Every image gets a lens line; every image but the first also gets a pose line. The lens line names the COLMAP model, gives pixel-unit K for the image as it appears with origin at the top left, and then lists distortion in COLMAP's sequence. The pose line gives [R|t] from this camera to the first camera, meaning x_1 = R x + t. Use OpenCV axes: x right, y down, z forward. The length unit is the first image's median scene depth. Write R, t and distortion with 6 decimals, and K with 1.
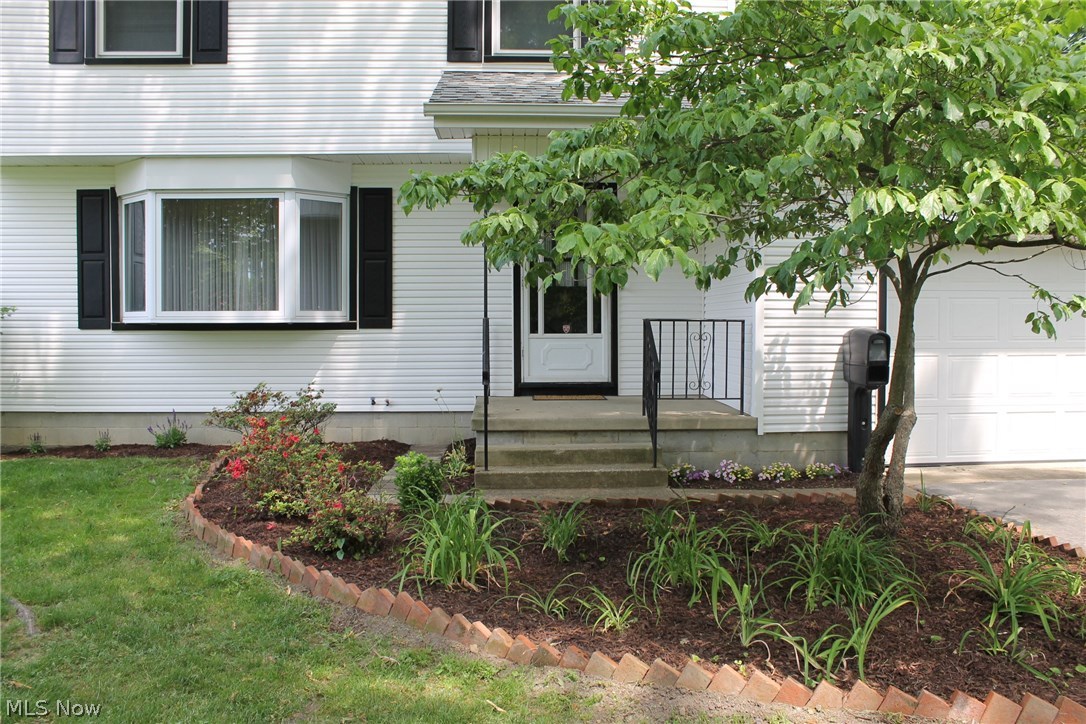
lens RADIAL K [[902.8, 0, 543.0], [0, 902.8, 362.0], [0, 0, 1]] dist [-0.147641, 0.009611]
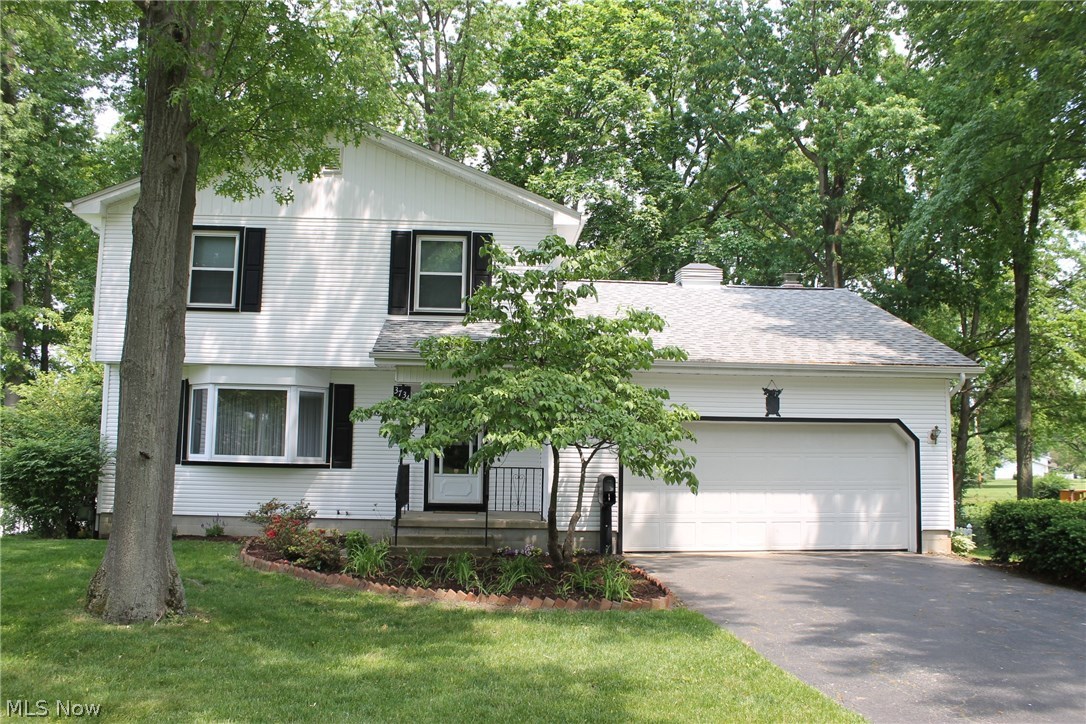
lens RADIAL K [[902.8, 0, 543.0], [0, 902.8, 362.0], [0, 0, 1]] dist [-0.147641, 0.009611]
pose [[0.999527, 0.017397, 0.025372, 0.150360], [-0.013315, 0.988137, -0.152994, 0.017394], [-0.027733, 0.152584, 0.987901, -0.721708]]
